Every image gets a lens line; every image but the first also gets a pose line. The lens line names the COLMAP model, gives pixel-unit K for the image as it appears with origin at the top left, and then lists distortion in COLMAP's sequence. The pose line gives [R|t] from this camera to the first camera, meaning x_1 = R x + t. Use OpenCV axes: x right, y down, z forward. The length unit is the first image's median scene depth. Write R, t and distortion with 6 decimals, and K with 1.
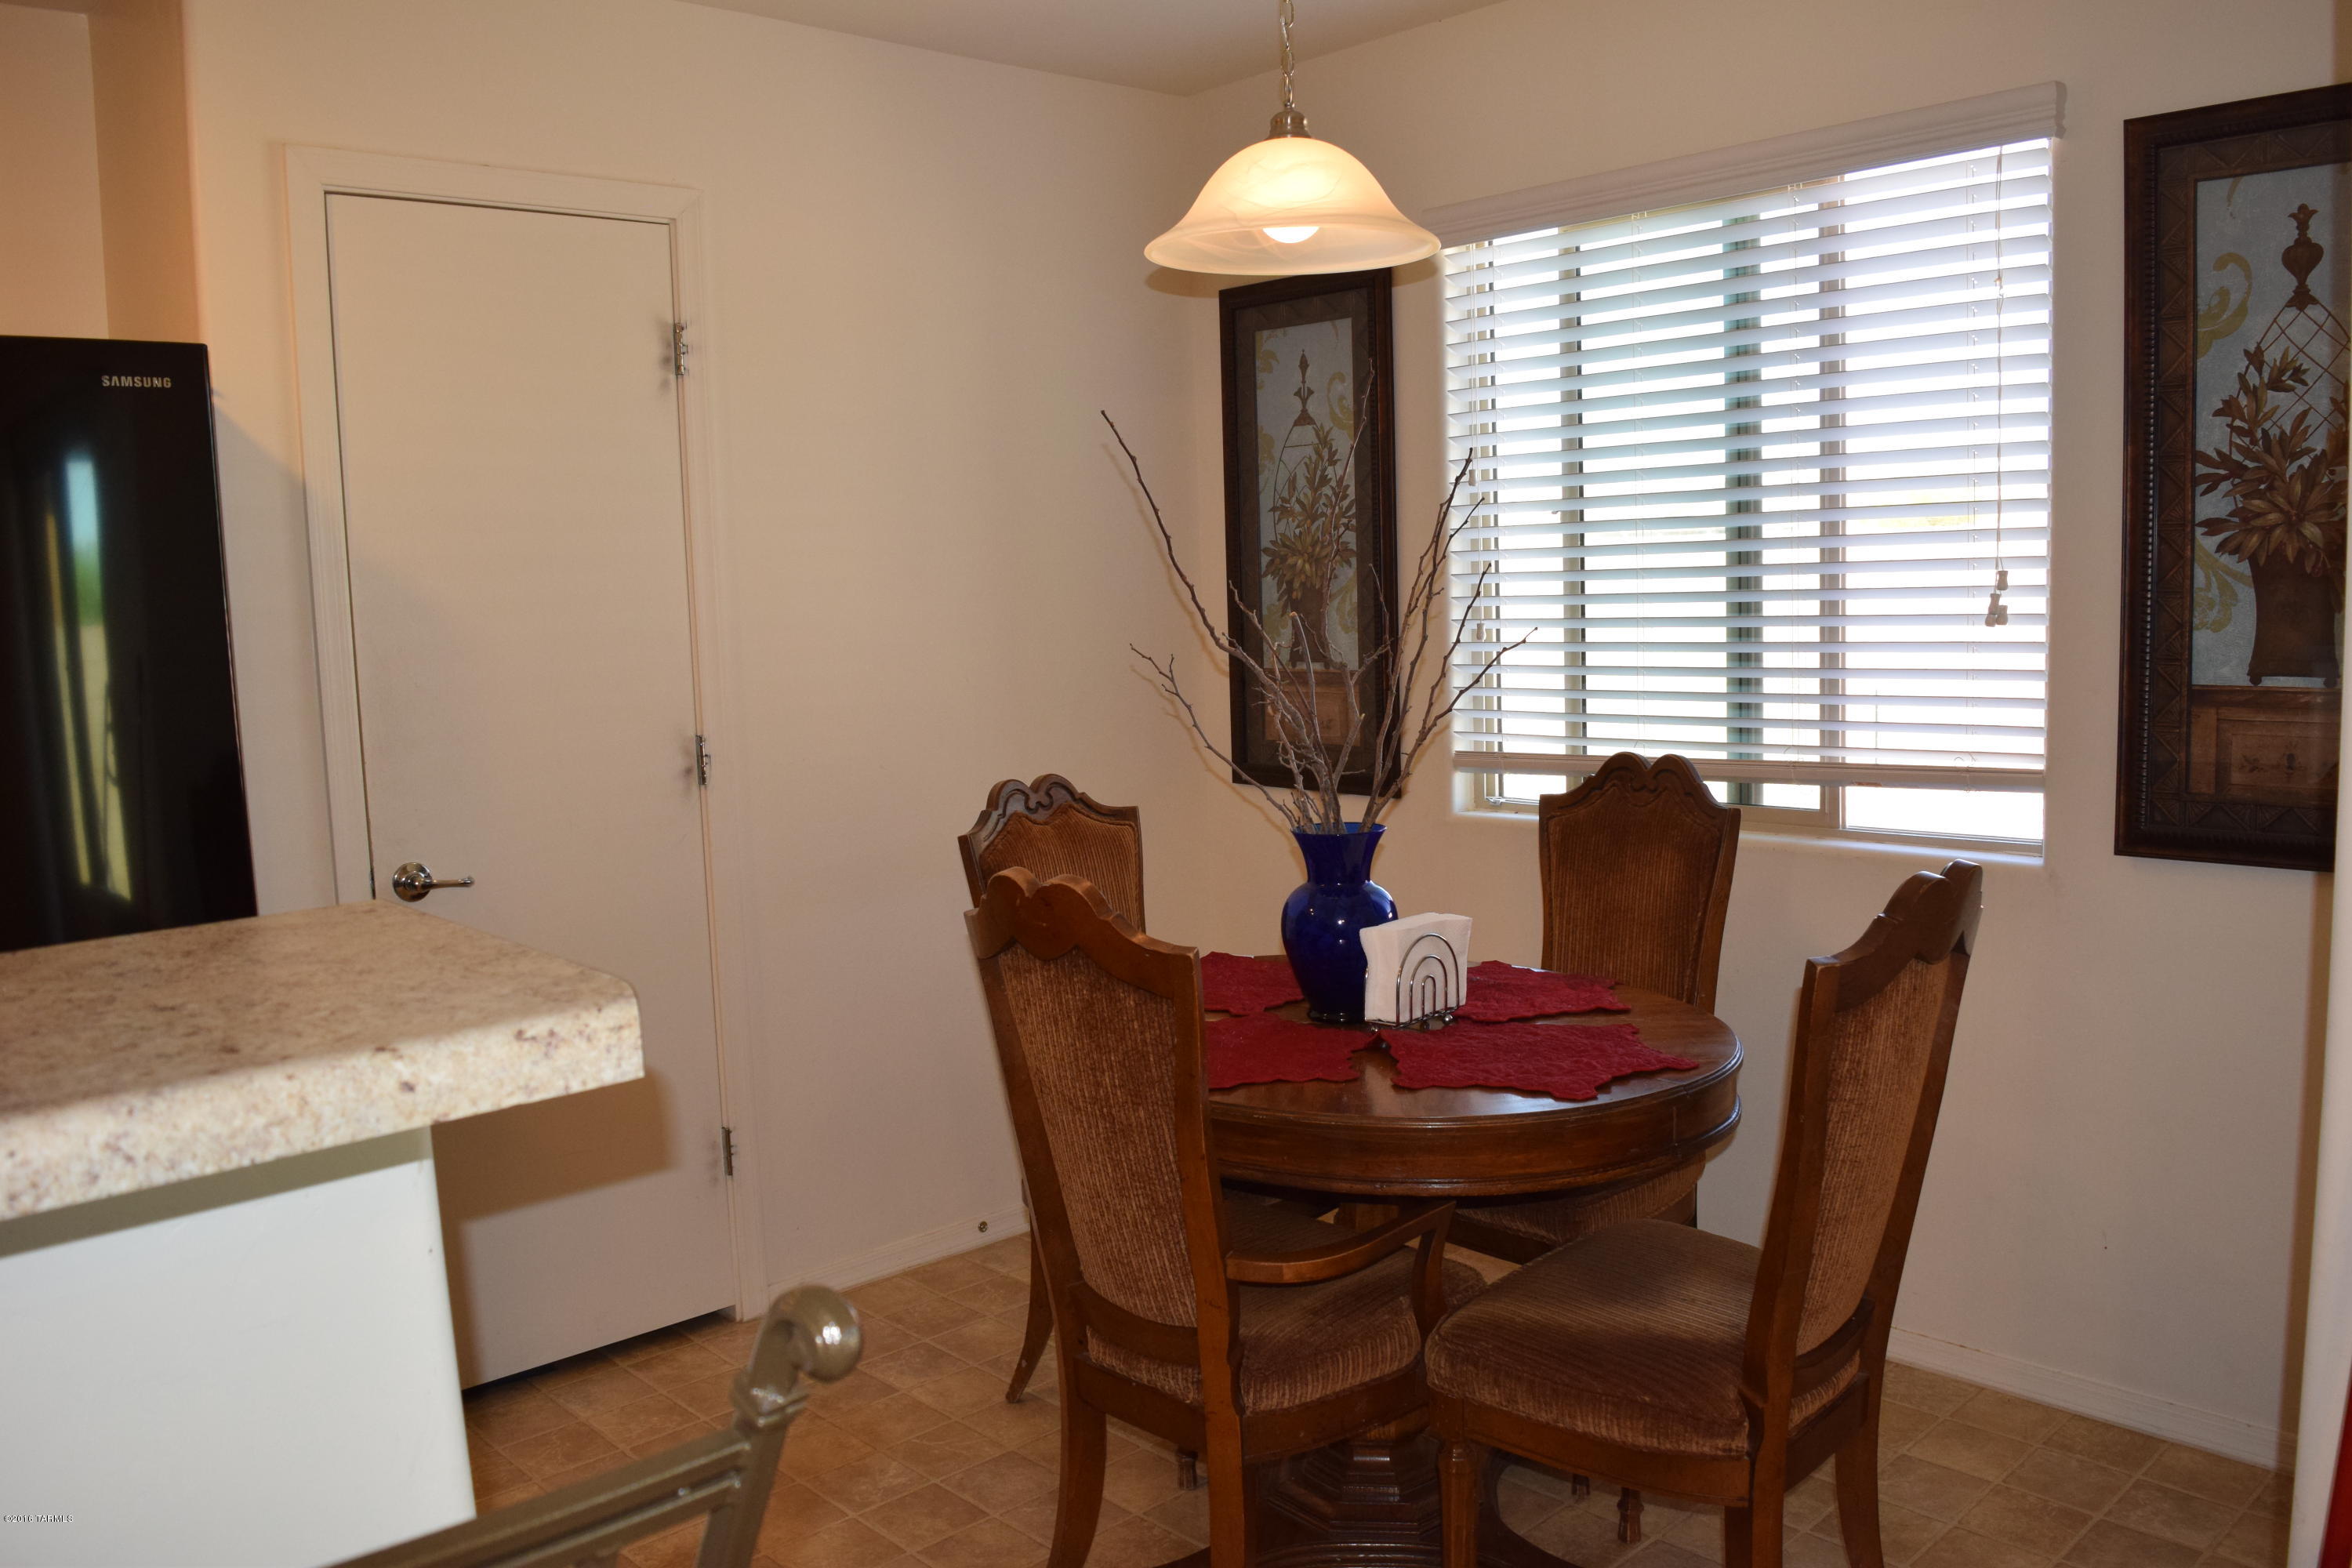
lens RADIAL K [[1848.4, 0, 1176.0], [0, 1848.4, 784.0], [0, 0, 1]] dist [-0.090250, 0.004006]
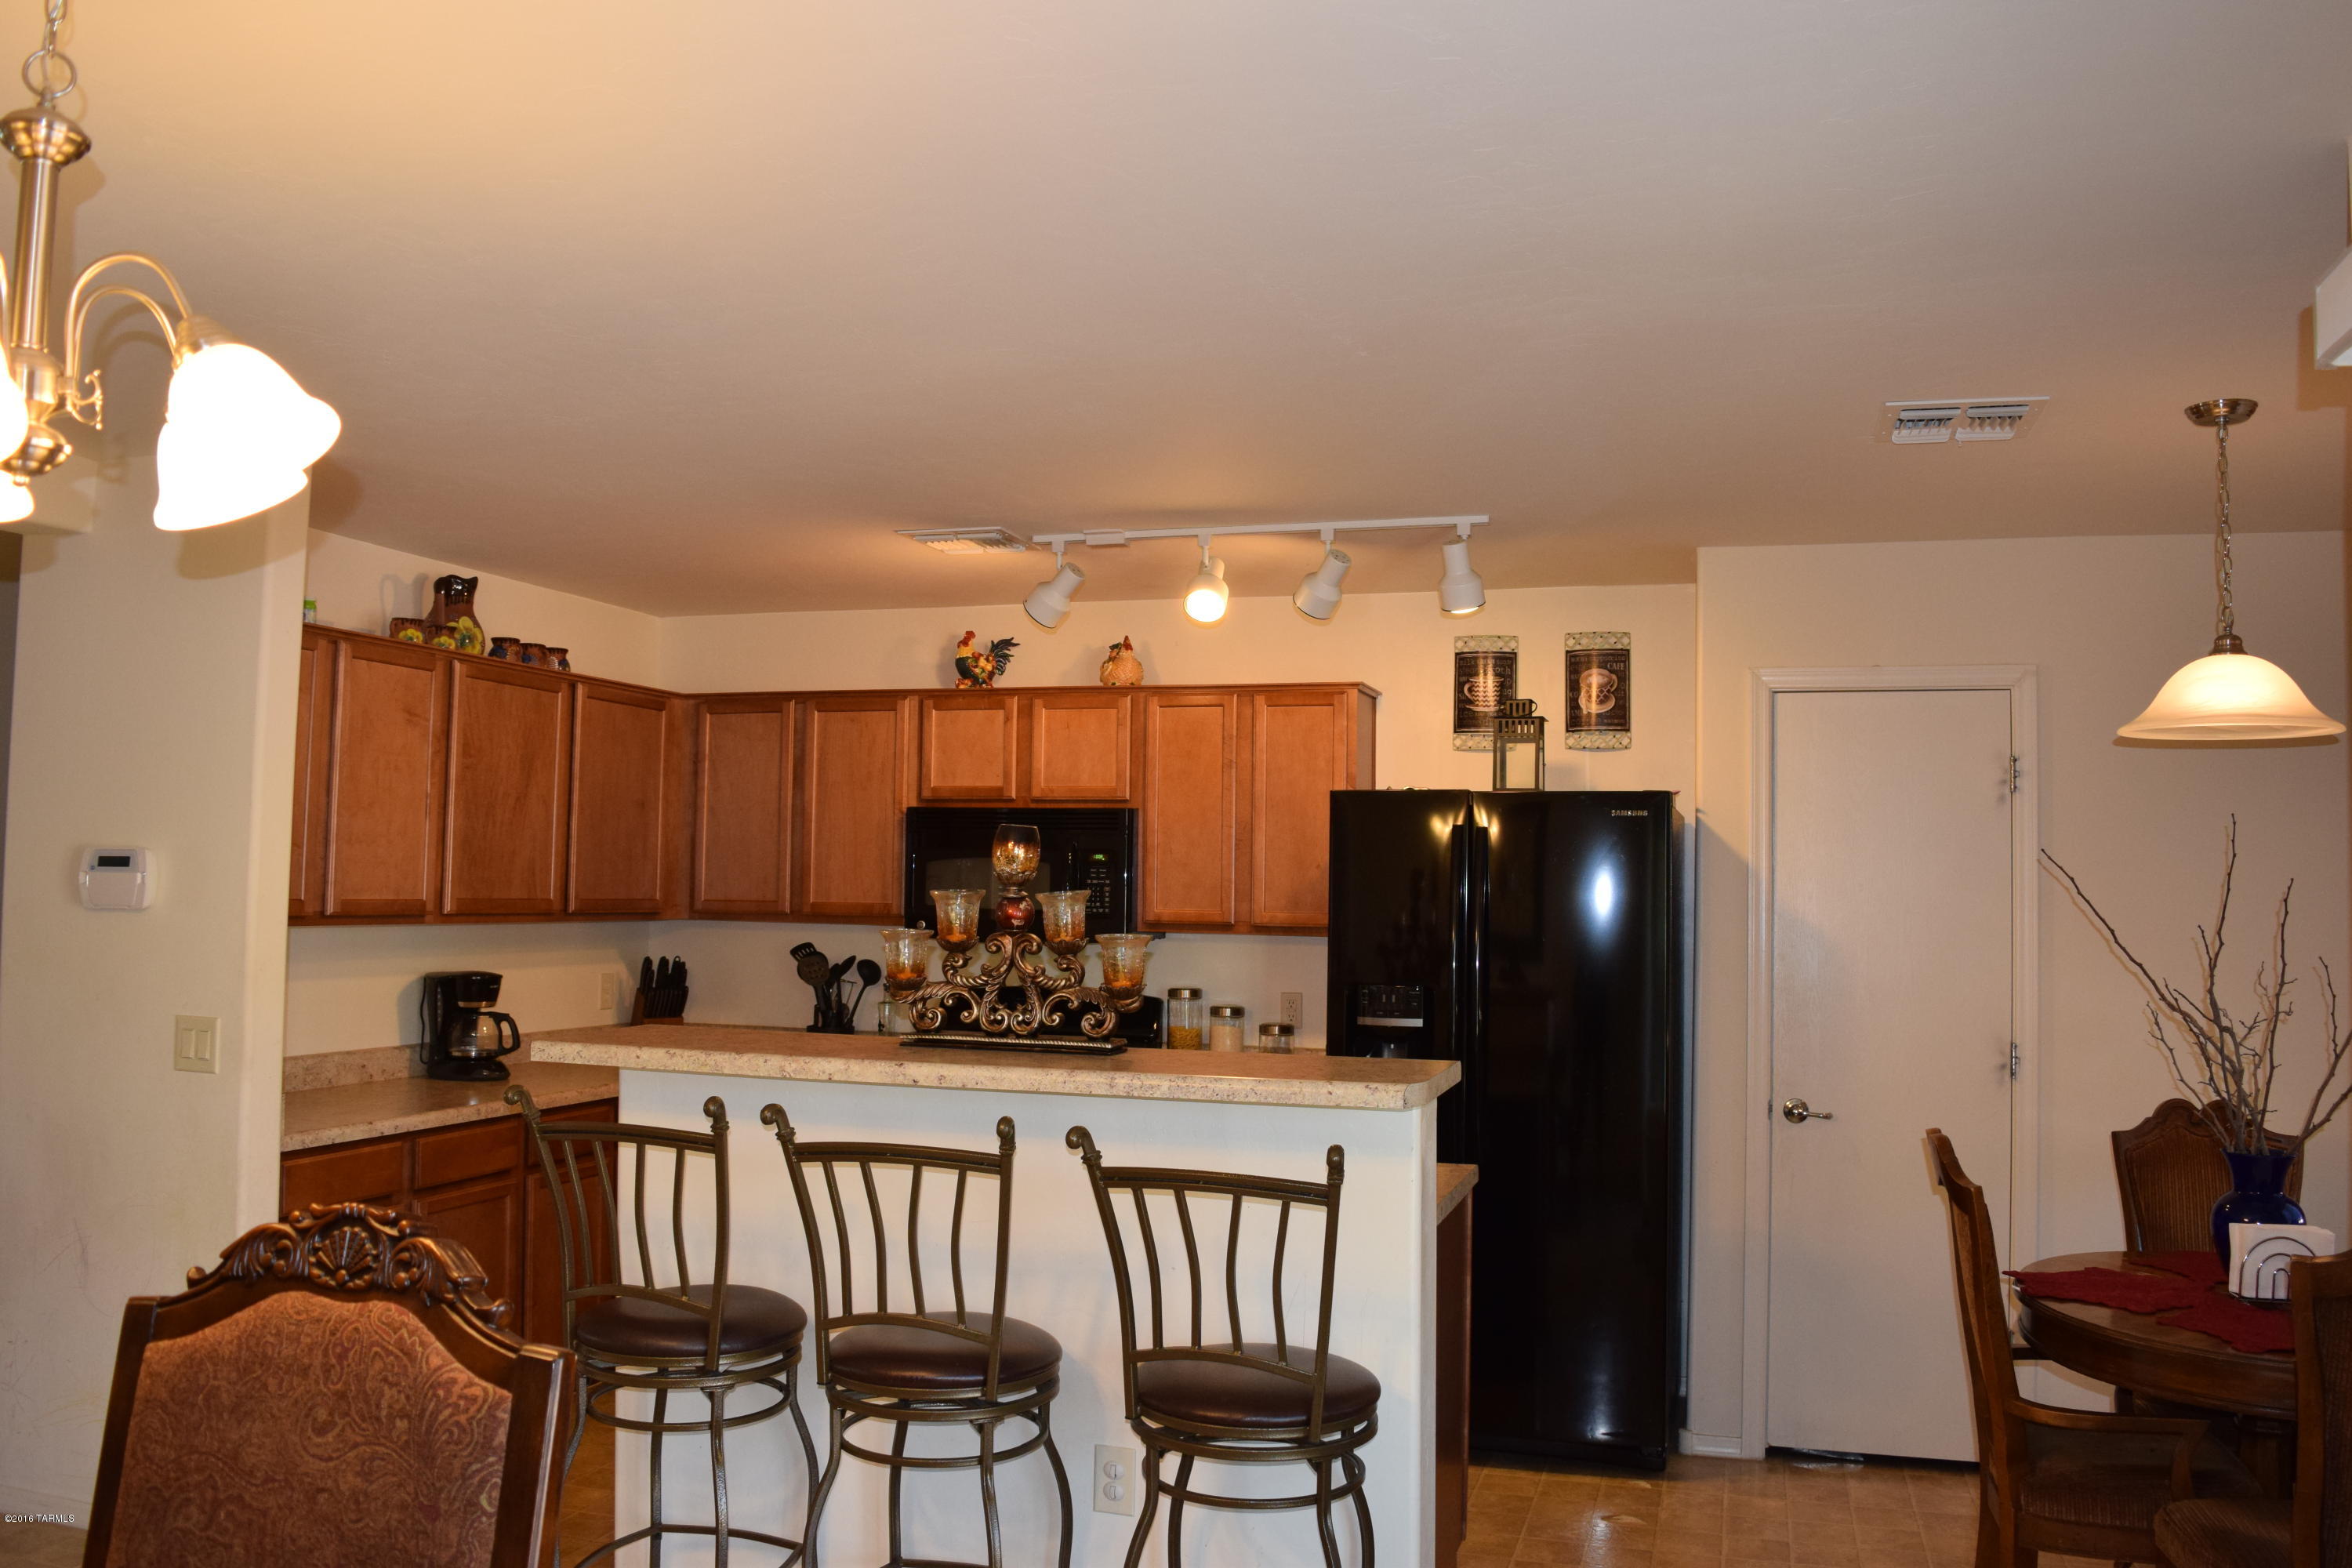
lens RADIAL K [[1848.4, 0, 1176.0], [0, 1848.4, 784.0], [0, 0, 1]] dist [-0.090250, 0.004006]
pose [[0.499560, -0.008327, -0.866239, 0.648002], [-0.131015, 0.987725, -0.085051, -0.020606], [0.856314, 0.155979, 0.492337, -0.282004]]
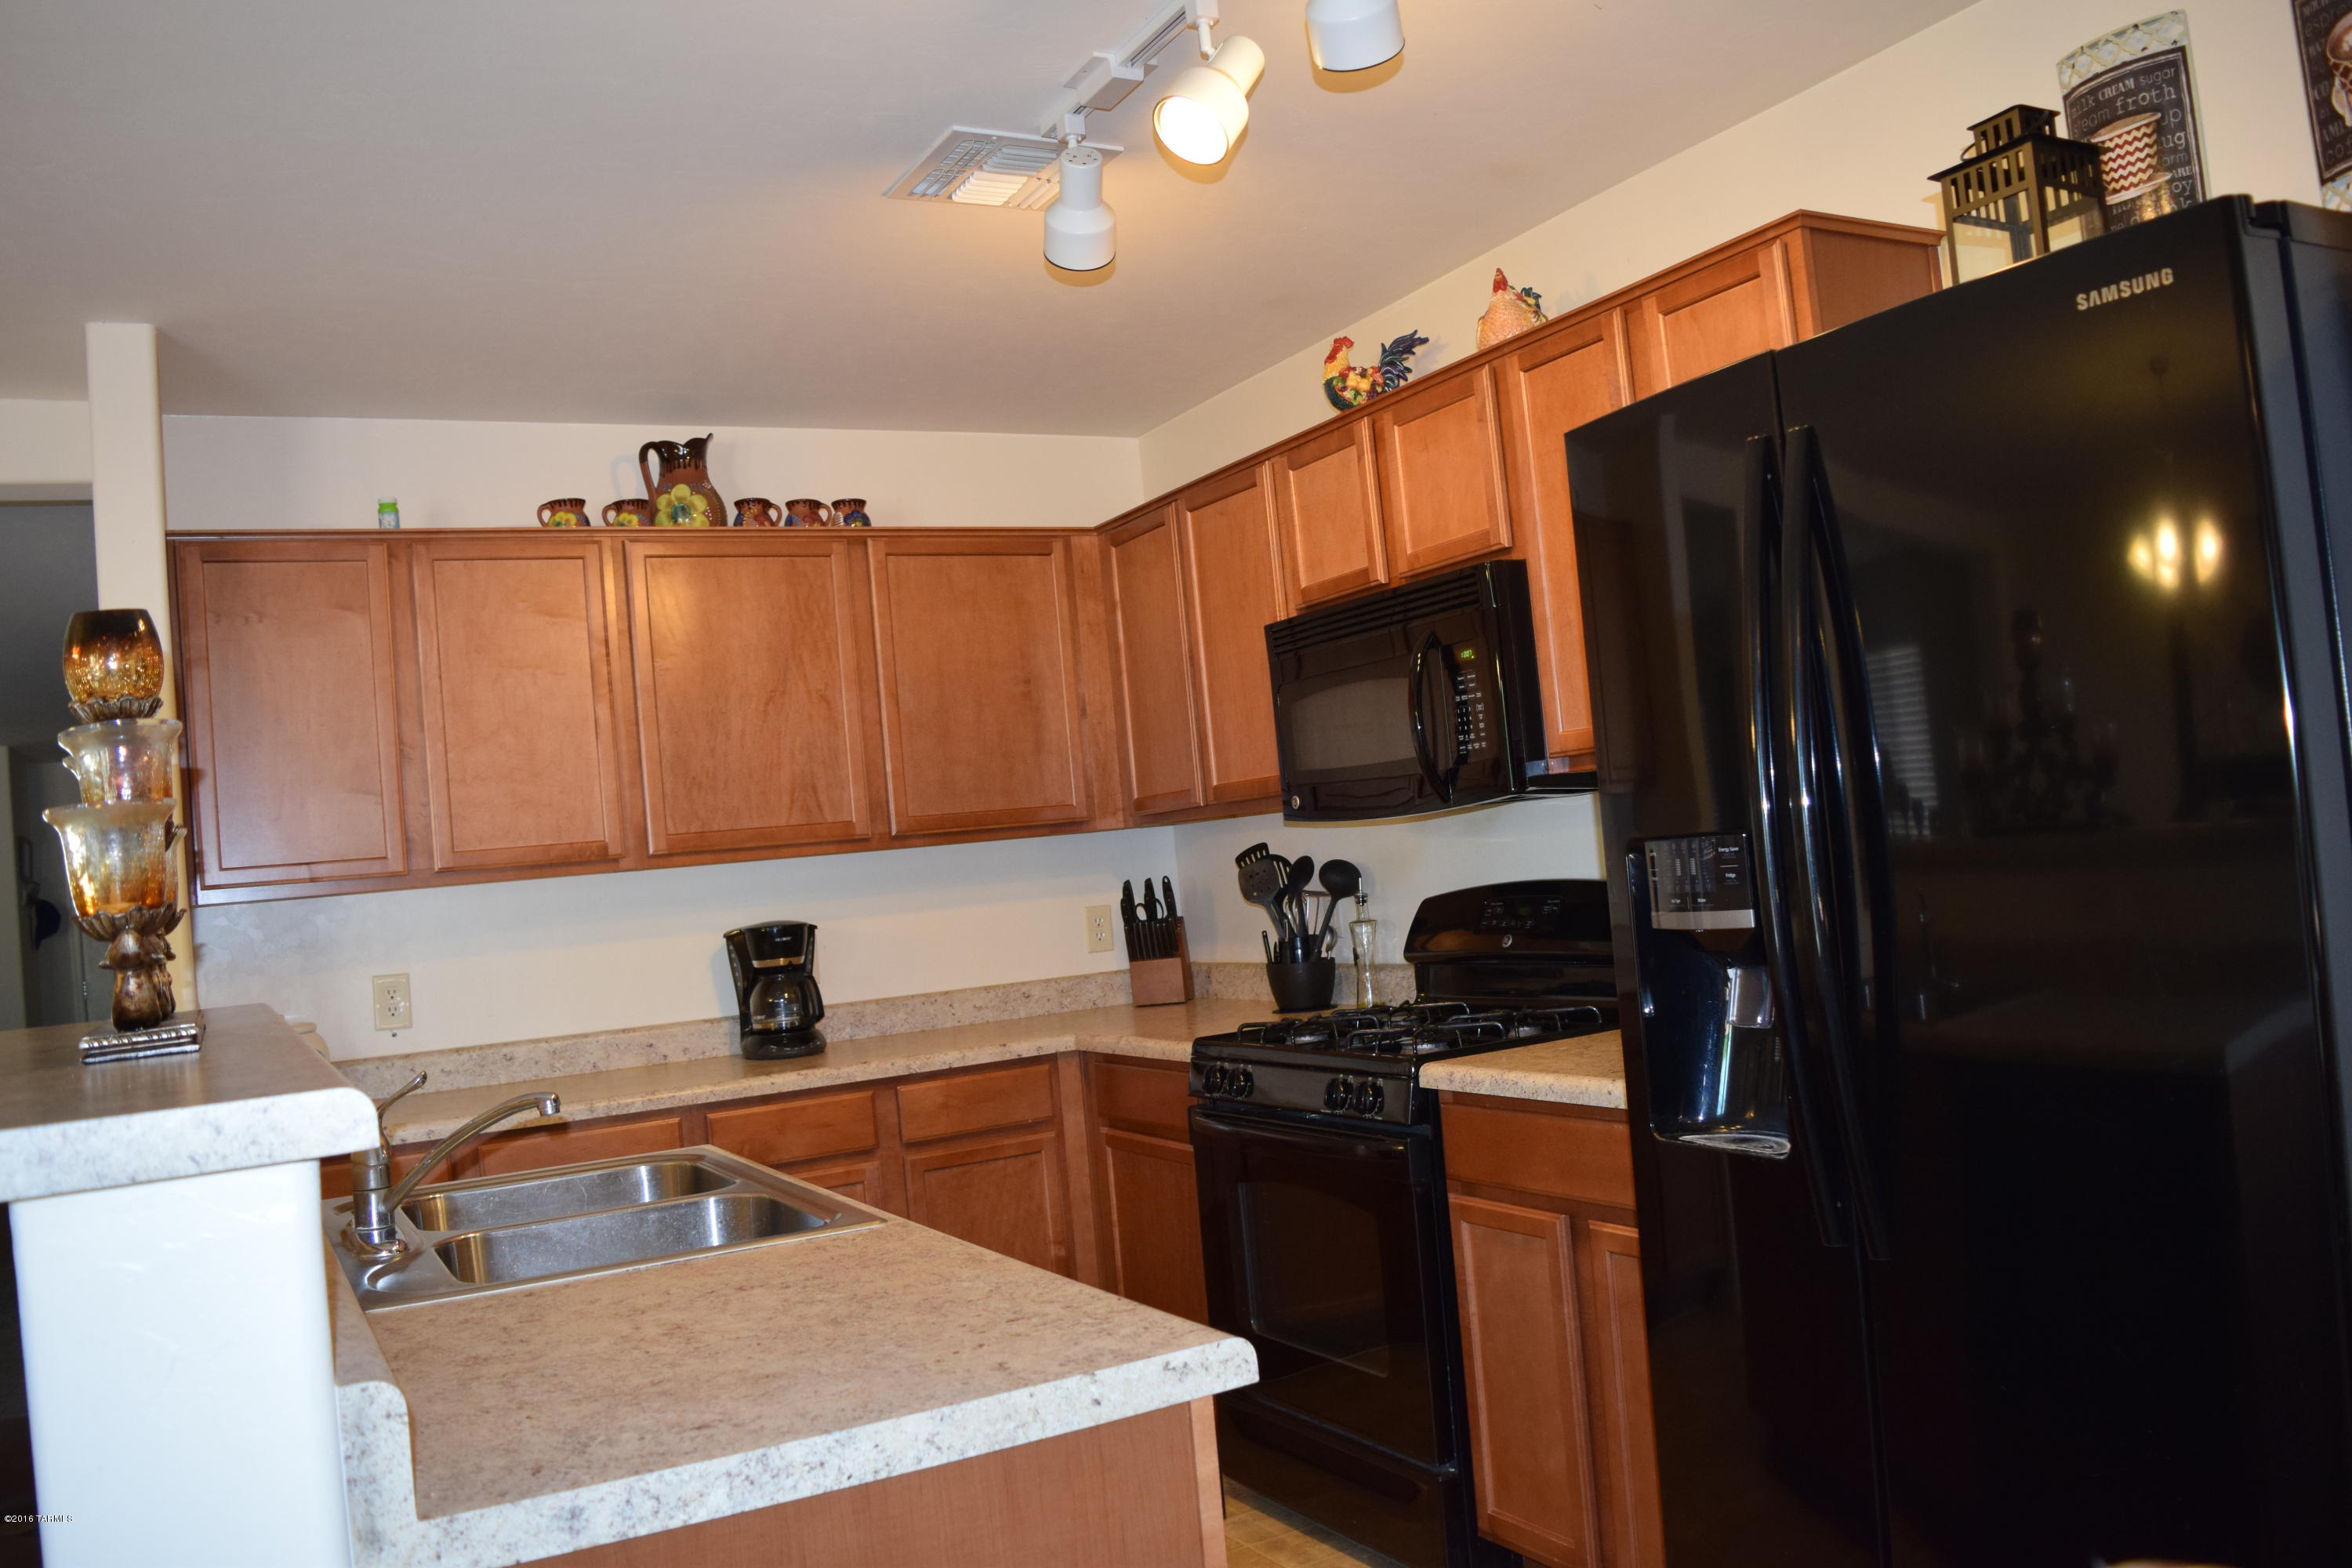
lens RADIAL K [[1848.4, 0, 1176.0], [0, 1848.4, 784.0], [0, 0, 1]] dist [-0.090250, 0.004006]
pose [[-0.247900, 0.017348, -0.968630, 0.111638], [-0.010765, 0.999729, 0.020660, -0.039883], [0.968726, 0.015549, -0.247646, 0.622239]]
